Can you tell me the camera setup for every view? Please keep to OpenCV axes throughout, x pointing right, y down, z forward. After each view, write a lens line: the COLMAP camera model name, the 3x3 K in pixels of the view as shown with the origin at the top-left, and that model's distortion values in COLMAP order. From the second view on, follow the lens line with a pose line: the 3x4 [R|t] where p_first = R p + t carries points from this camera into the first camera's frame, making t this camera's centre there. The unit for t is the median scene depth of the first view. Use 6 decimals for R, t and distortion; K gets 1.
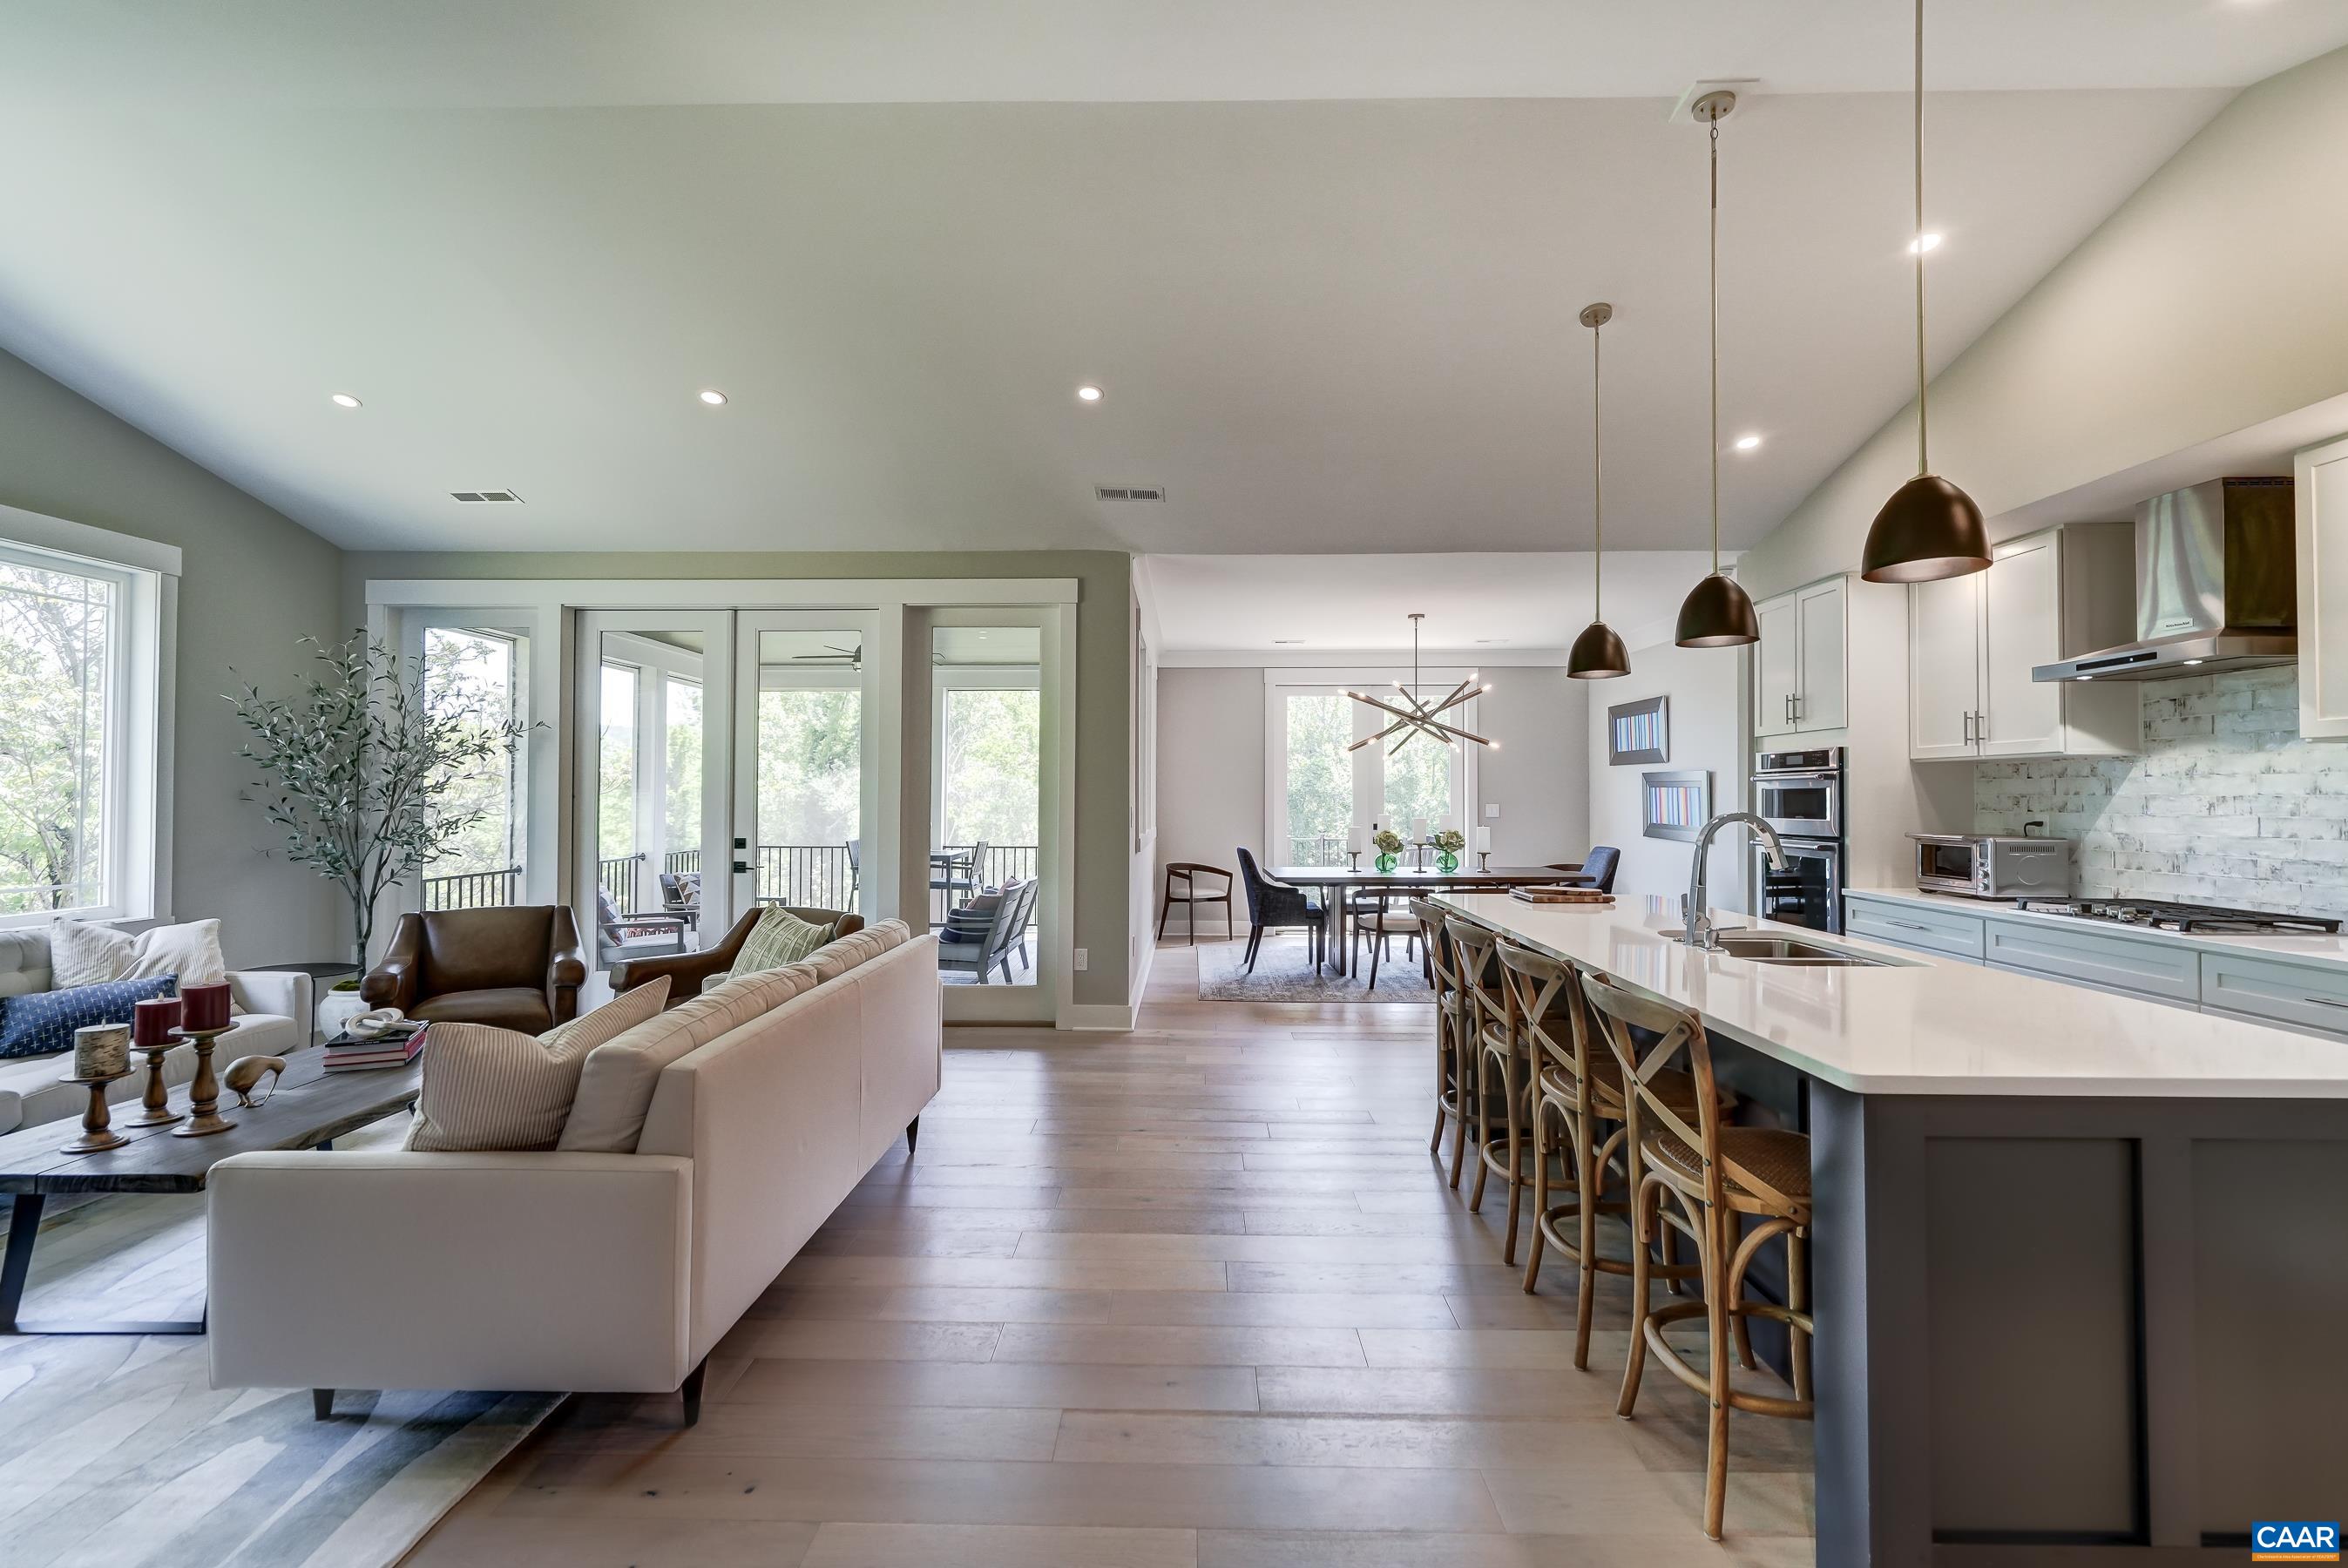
lens RADIAL K [[1082.4, 0, 1171.6], [0, 1082.4, 777.1], [0, 0, 1]] dist [0.002770, 0.001169]
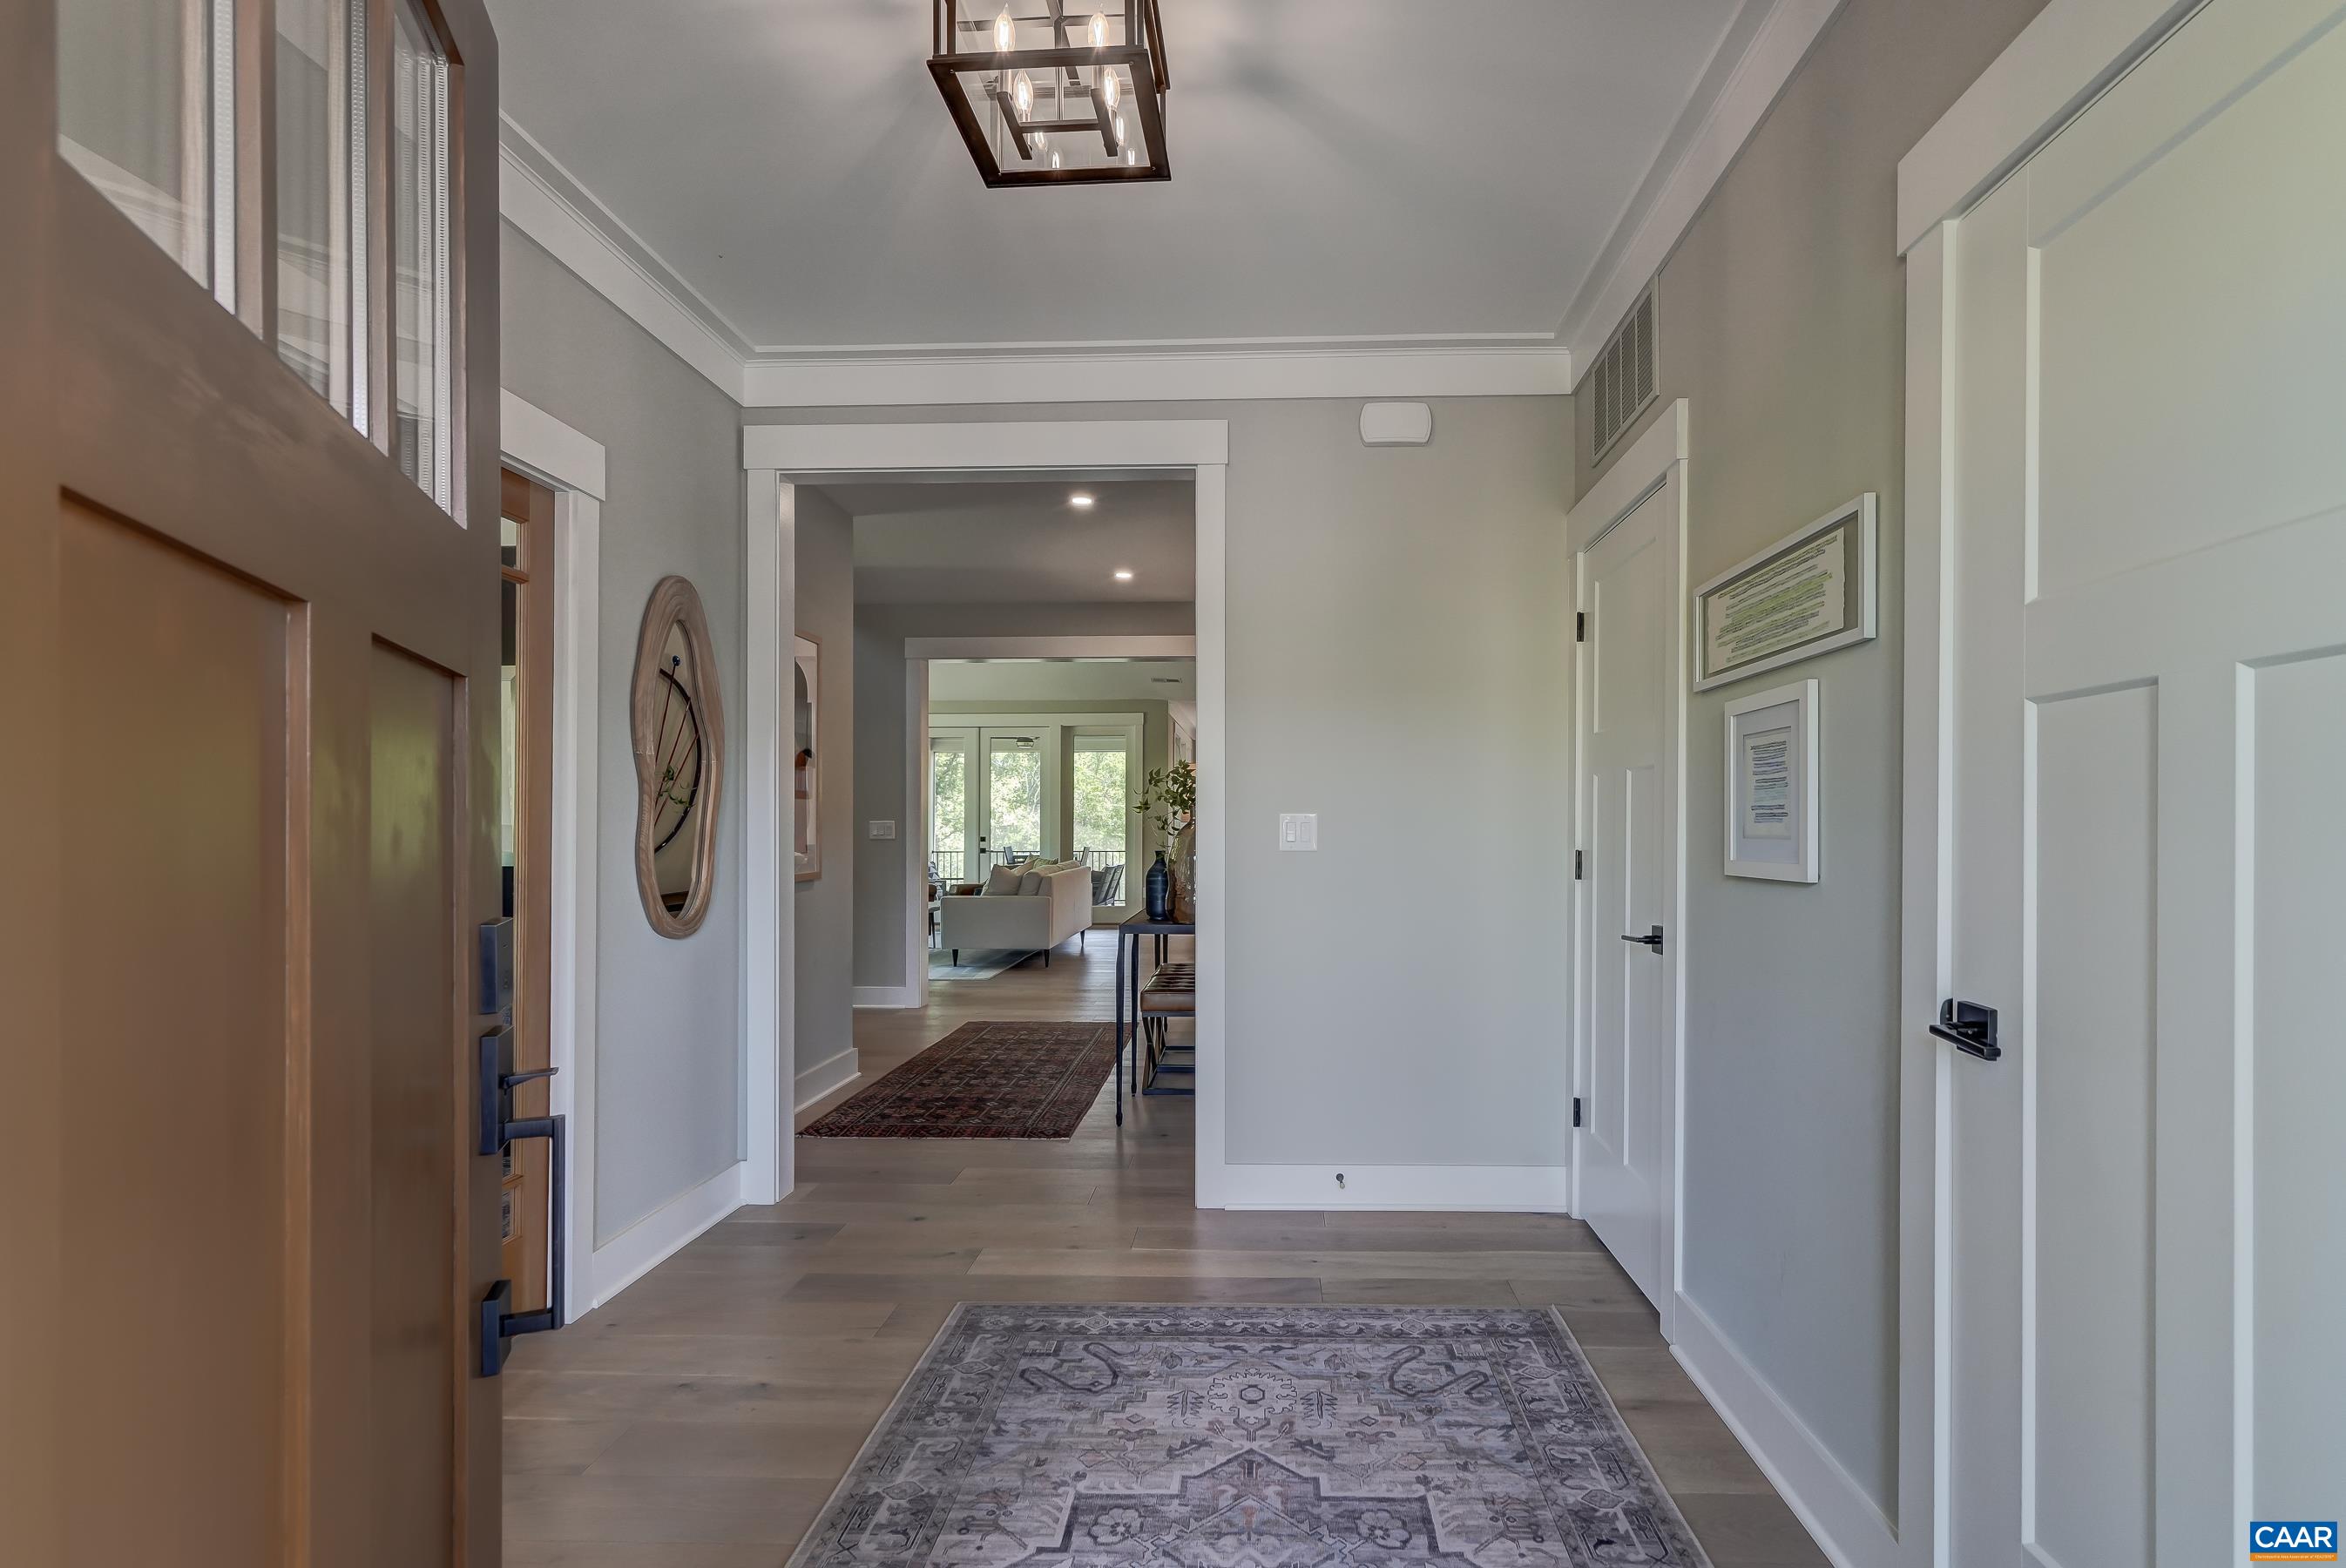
lens RADIAL K [[1081.5, 0, 1170.6], [0, 1081.5, 777.1], [0, 0, 1]] dist [0.002770, 0.001169]
pose [[0.997566, -0.000664, -0.069726, 0.110618], [-0.000094, 0.999941, -0.010865, -0.036968], [0.069729, 0.010845, 0.997507, -1.083771]]
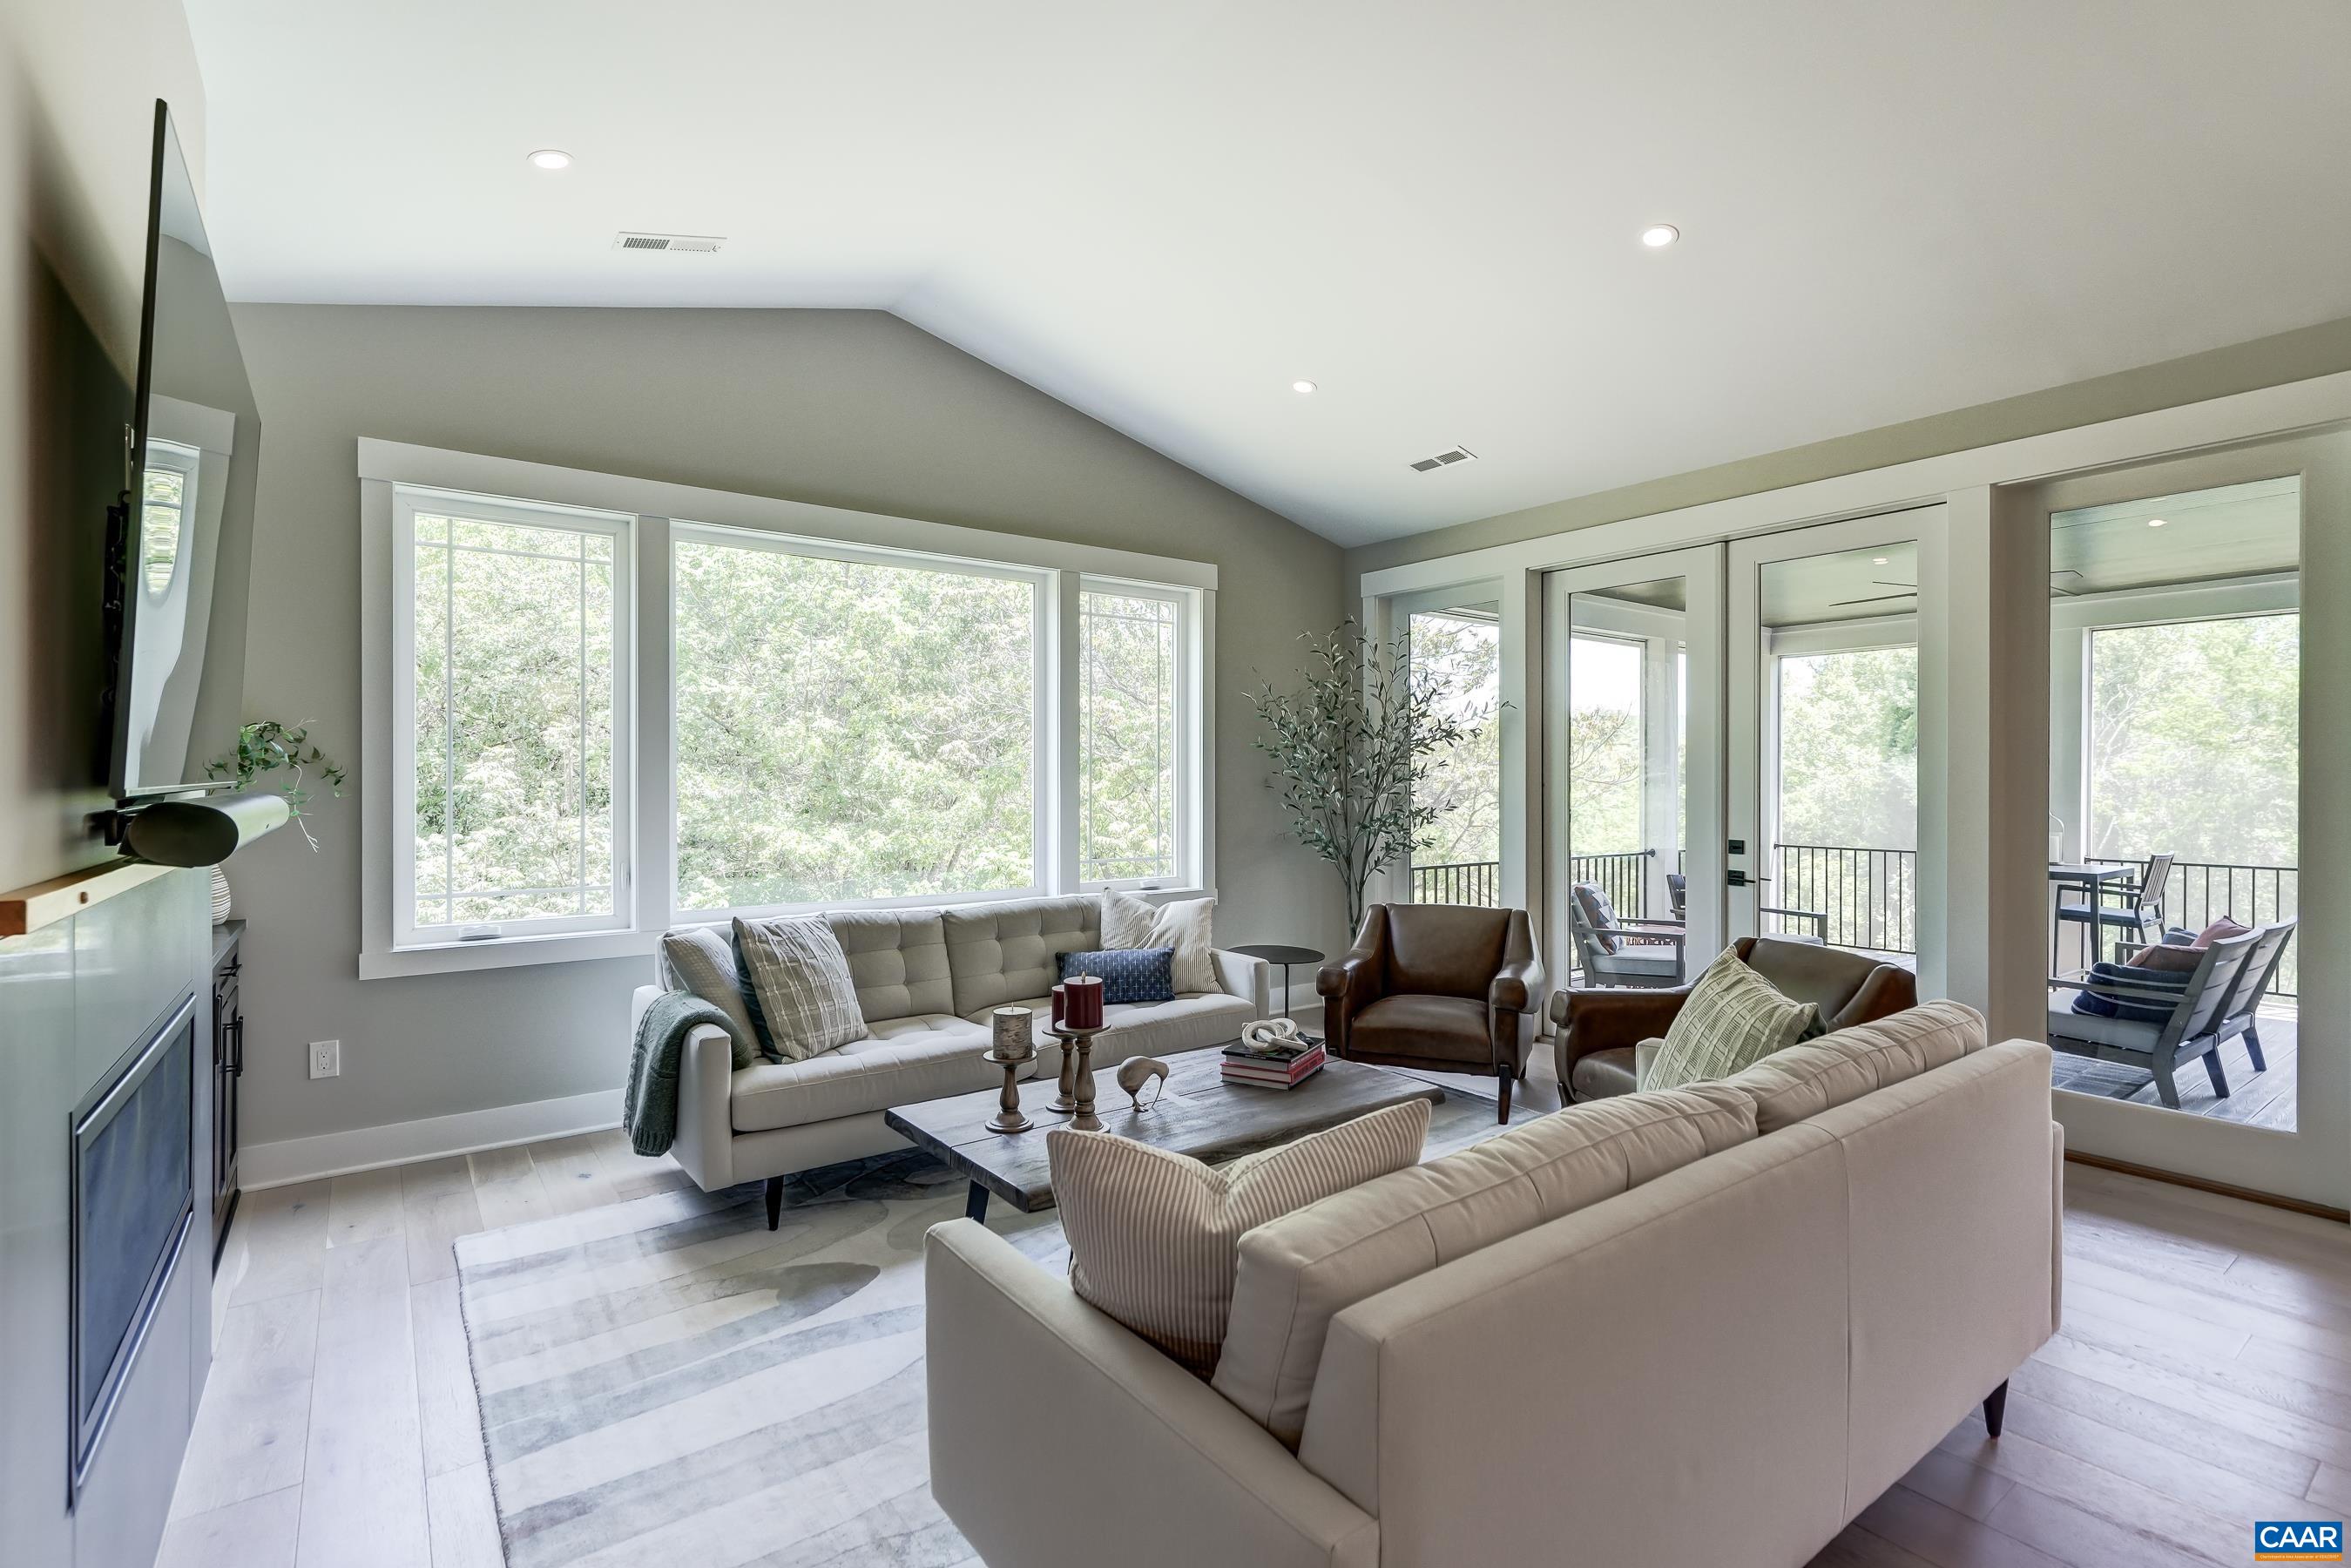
lens RADIAL K [[1083.9, 0, 1173.1], [0, 1083.9, 777.1], [0, 0, 1]] dist [0.002770, 0.001169]
pose [[0.612839, -0.003402, -0.790200, -0.038571], [0.011787, 0.999919, 0.004836, 0.003628], [0.790120, -0.012277, 0.612830, 0.224864]]
